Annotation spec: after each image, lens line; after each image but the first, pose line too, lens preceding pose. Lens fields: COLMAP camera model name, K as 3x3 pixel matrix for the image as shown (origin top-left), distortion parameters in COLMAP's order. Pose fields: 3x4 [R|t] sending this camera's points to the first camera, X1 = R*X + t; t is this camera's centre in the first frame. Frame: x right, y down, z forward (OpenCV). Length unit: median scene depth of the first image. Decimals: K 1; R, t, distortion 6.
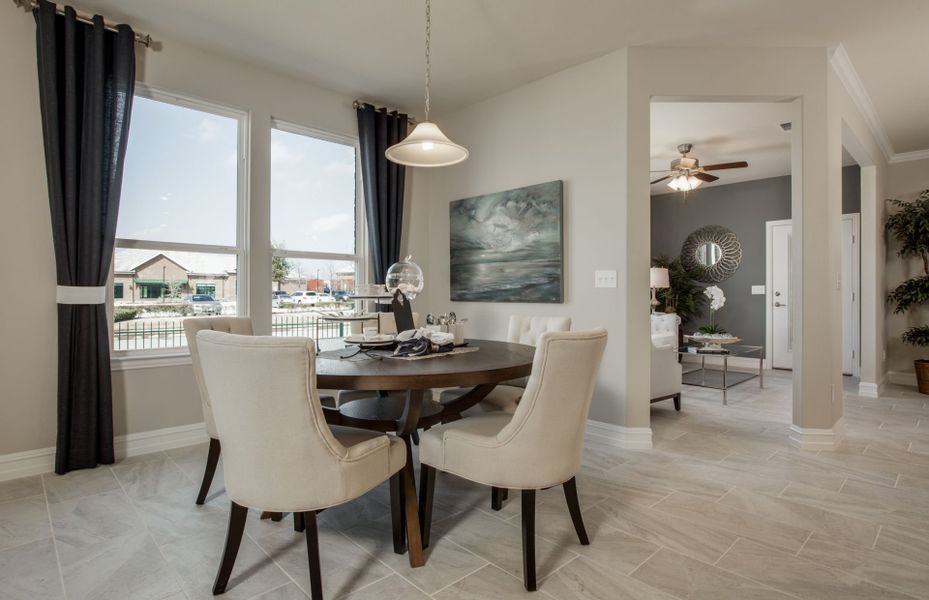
lens RADIAL K [[476.7, 0, 463.5], [0, 476.7, 295.3], [0, 0, 1]] dist [0.000931, 0.000174]
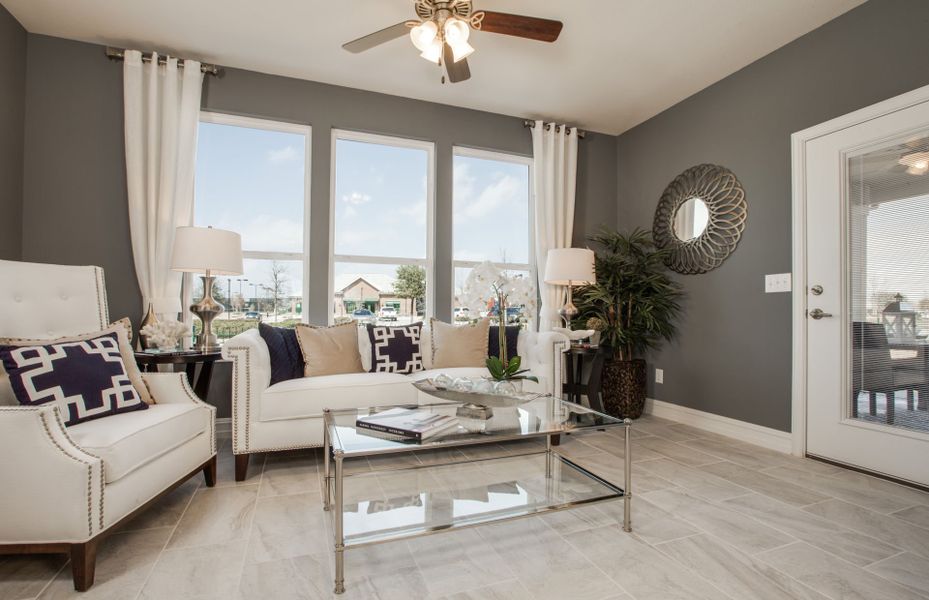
lens RADIAL K [[440.2, 0, 453.3], [0, 440.2, 308.8], [0, 0, 1]] dist [-0.024329, 0.021132]
pose [[0.916783, -0.003265, -0.399373, 0.483013], [0.000780, 0.999979, -0.006384, 0.016109], [0.399385, 0.005541, 0.916766, 0.463764]]
